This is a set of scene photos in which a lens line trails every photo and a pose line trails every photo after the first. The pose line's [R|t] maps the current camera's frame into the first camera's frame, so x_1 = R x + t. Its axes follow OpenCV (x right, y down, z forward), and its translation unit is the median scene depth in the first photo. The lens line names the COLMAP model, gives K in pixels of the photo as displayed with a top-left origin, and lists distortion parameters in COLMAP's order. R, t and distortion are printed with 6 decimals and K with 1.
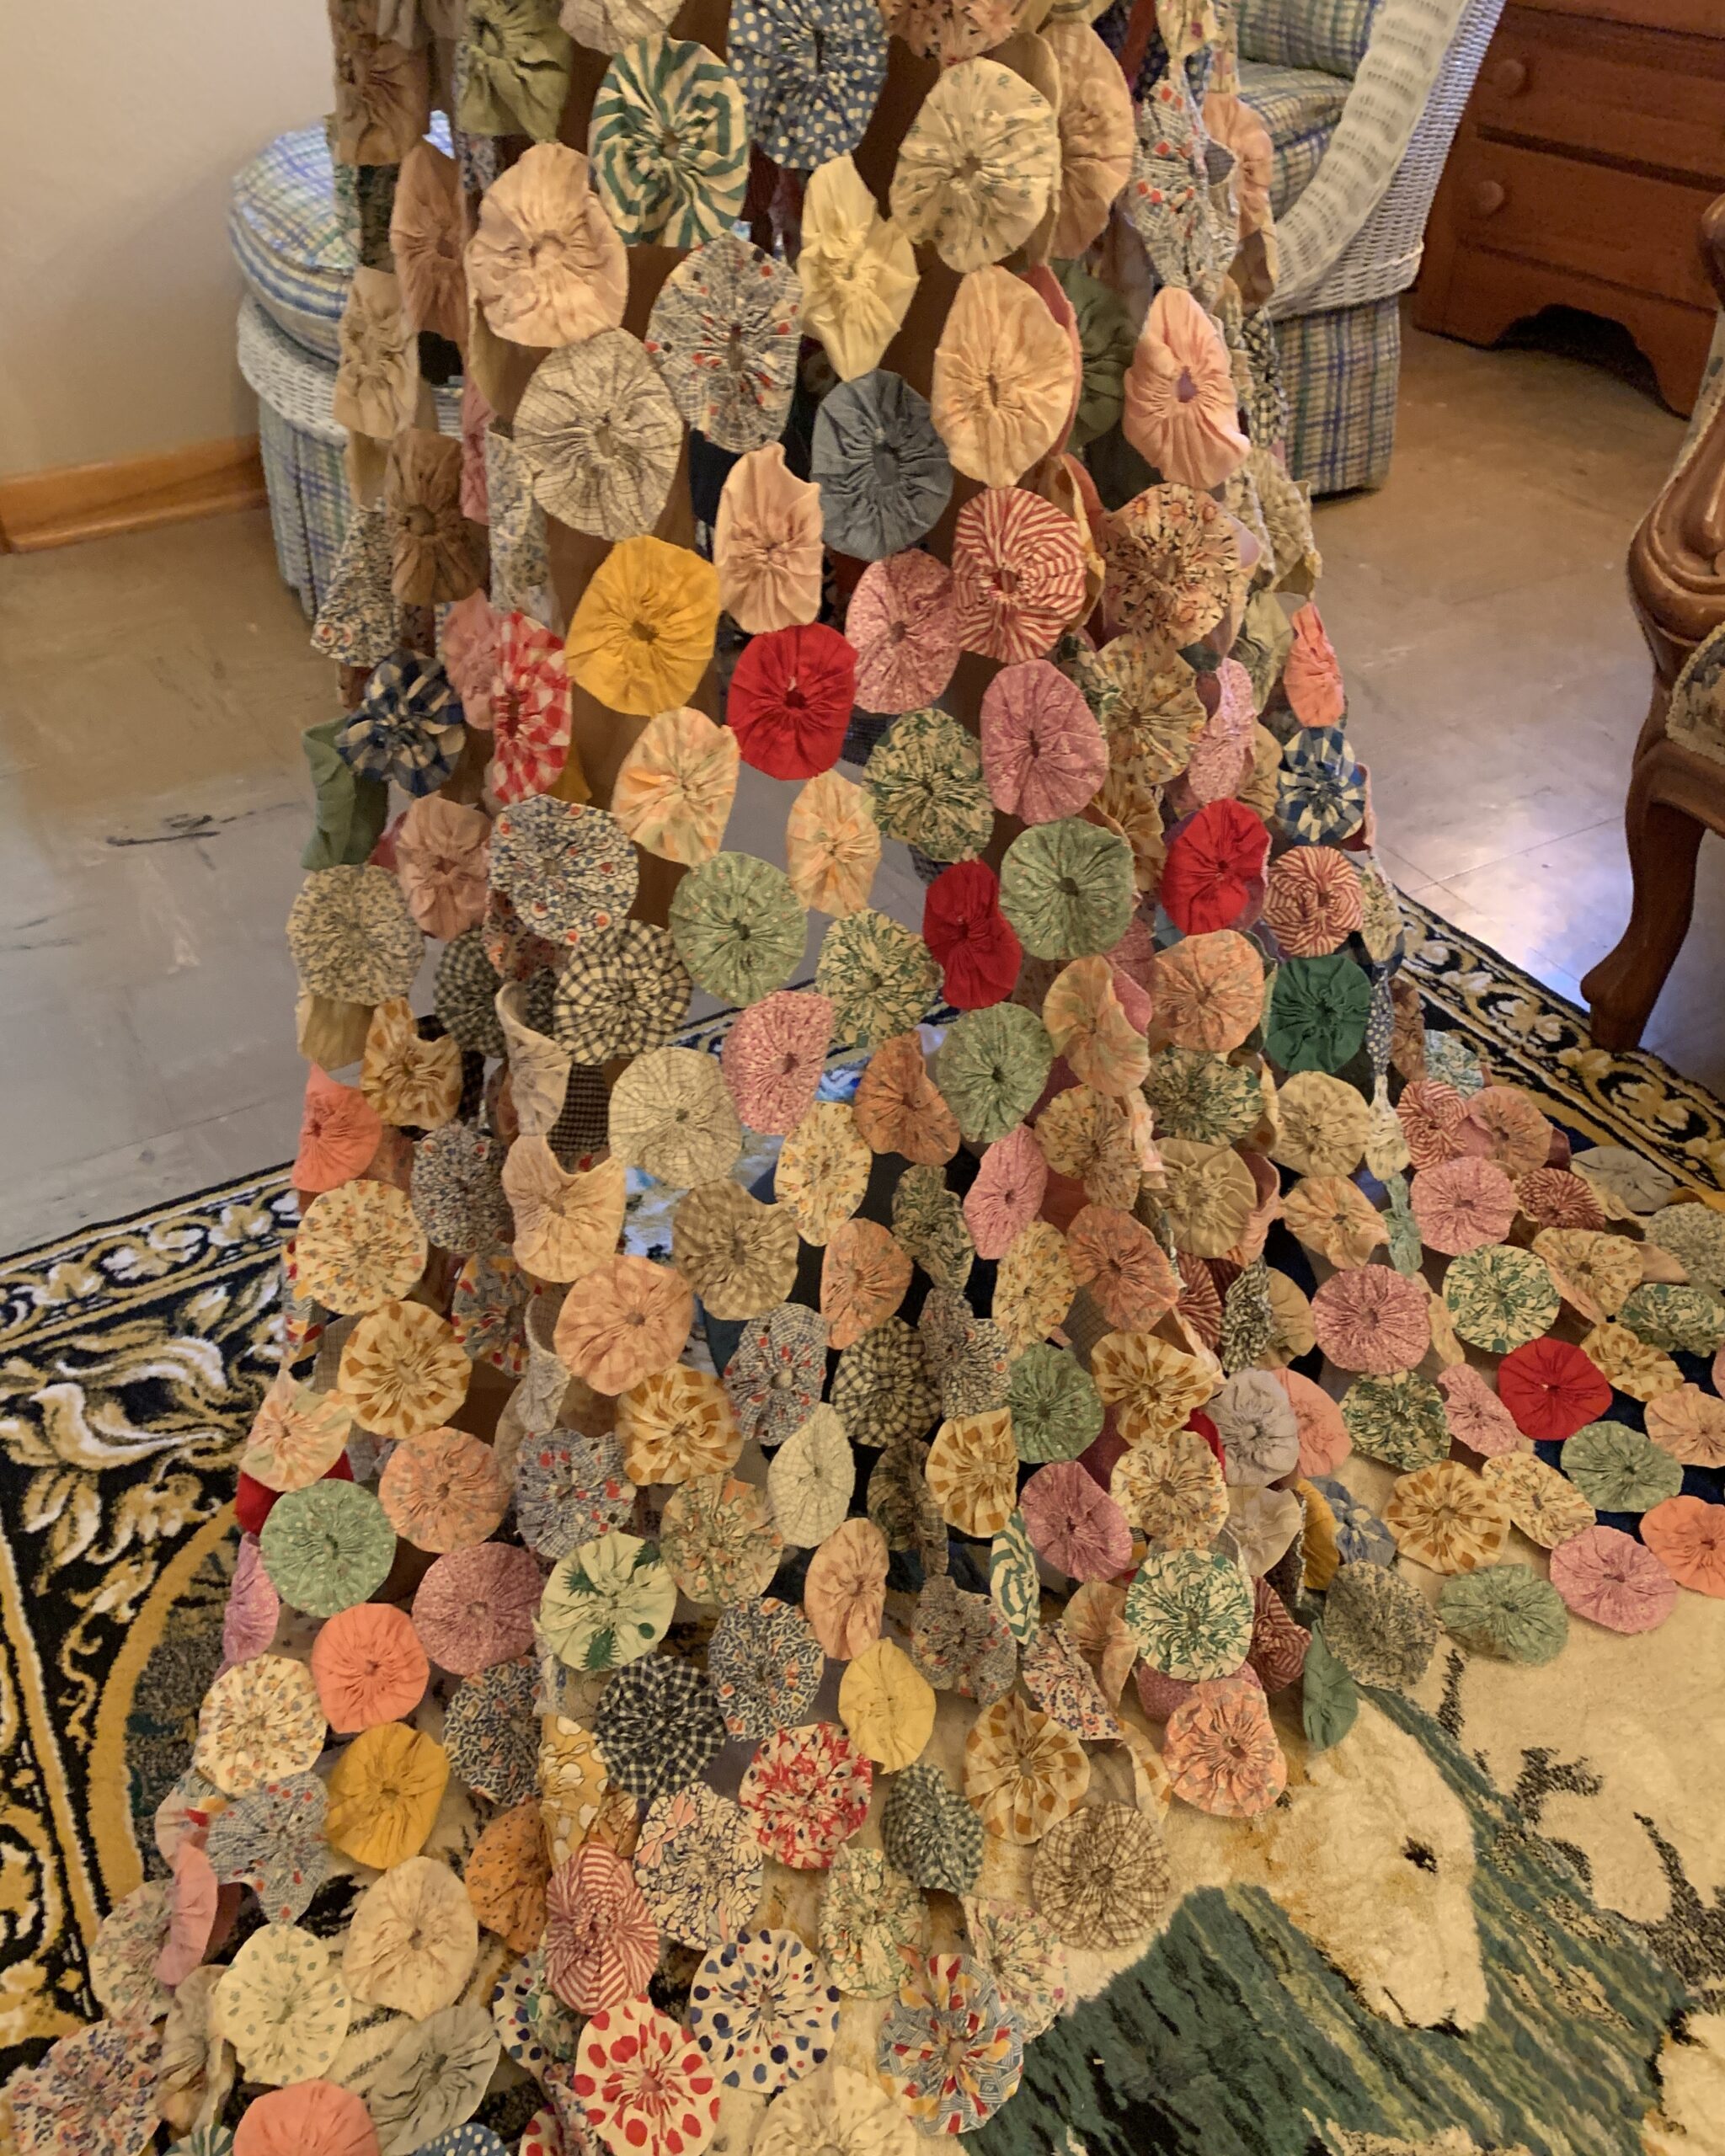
lens RADIAL K [[1734.7, 0, 858.1], [0, 1734.7, 1057.9], [0, 0, 1]] dist [0.044010, -0.054952]
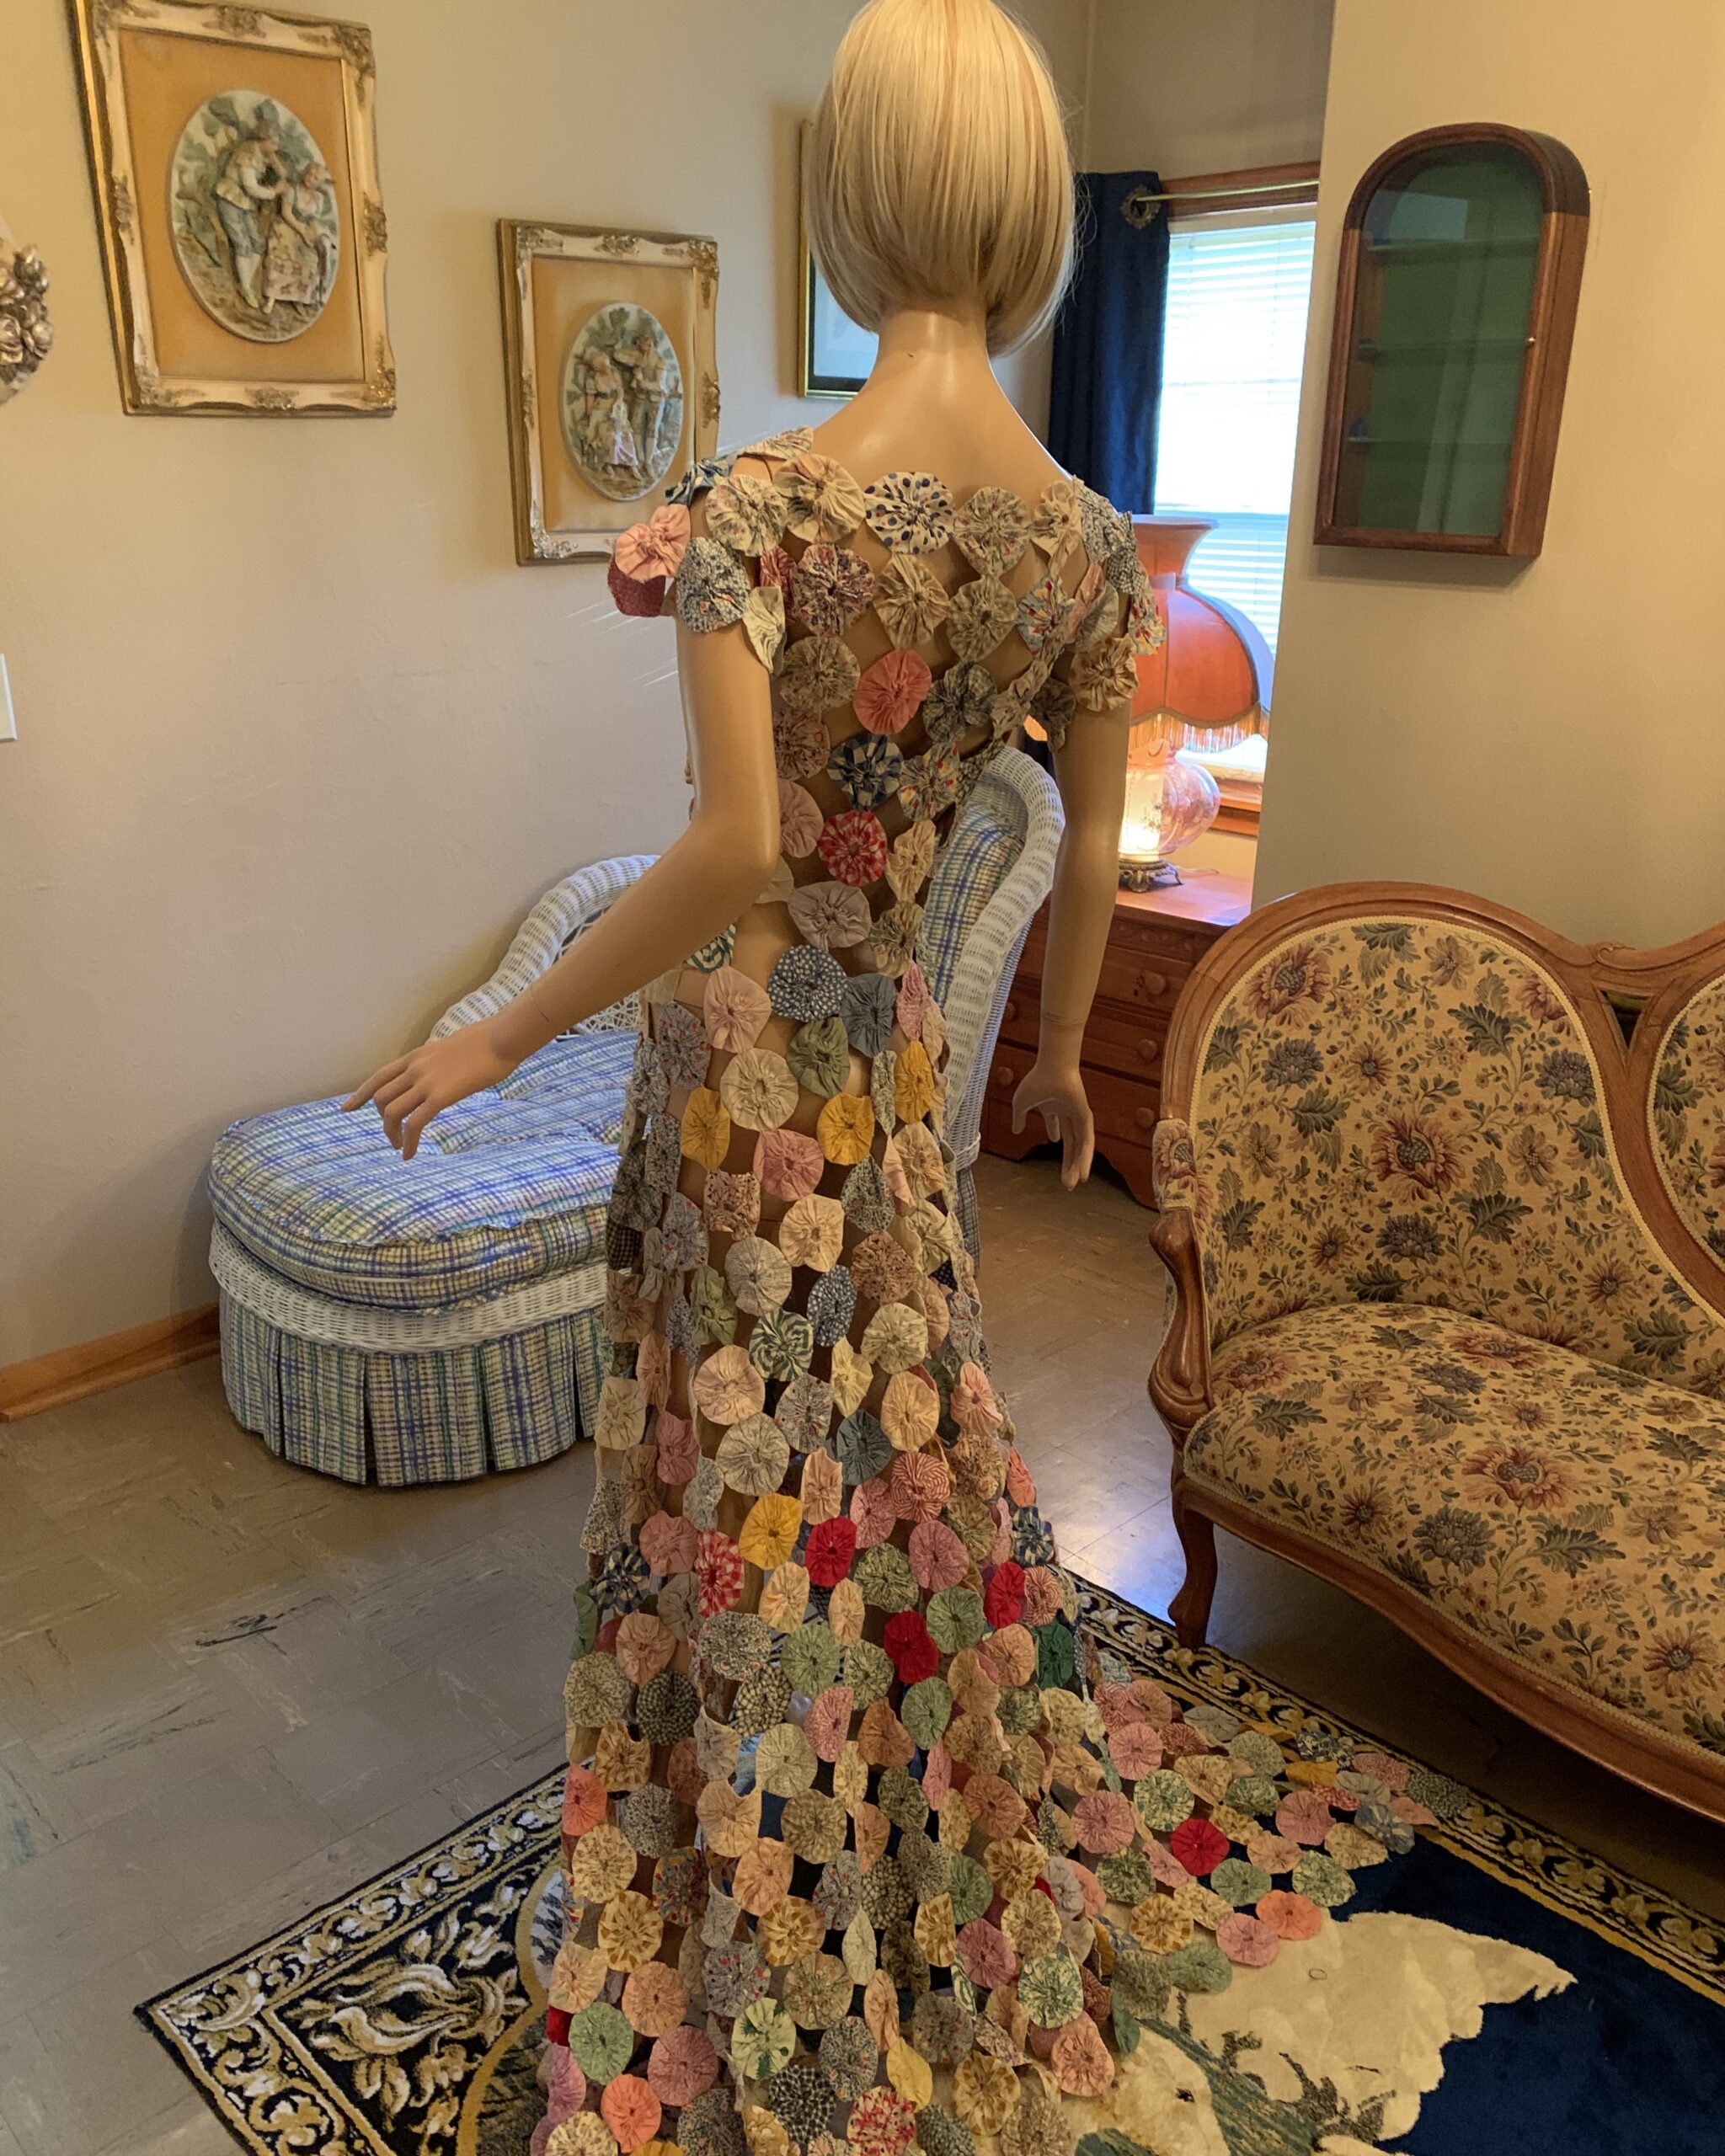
lens RADIAL K [[1734.7, 0, 876.4], [0, 1734.7, 1160.6], [0, 0, 1]] dist [0.044010, -0.054952]
pose [[0.961876, -0.068156, 0.264855, -0.455869], [0.143045, 0.950794, -0.274825, -0.051931], [-0.233092, 0.302233, 0.924296, -1.041904]]
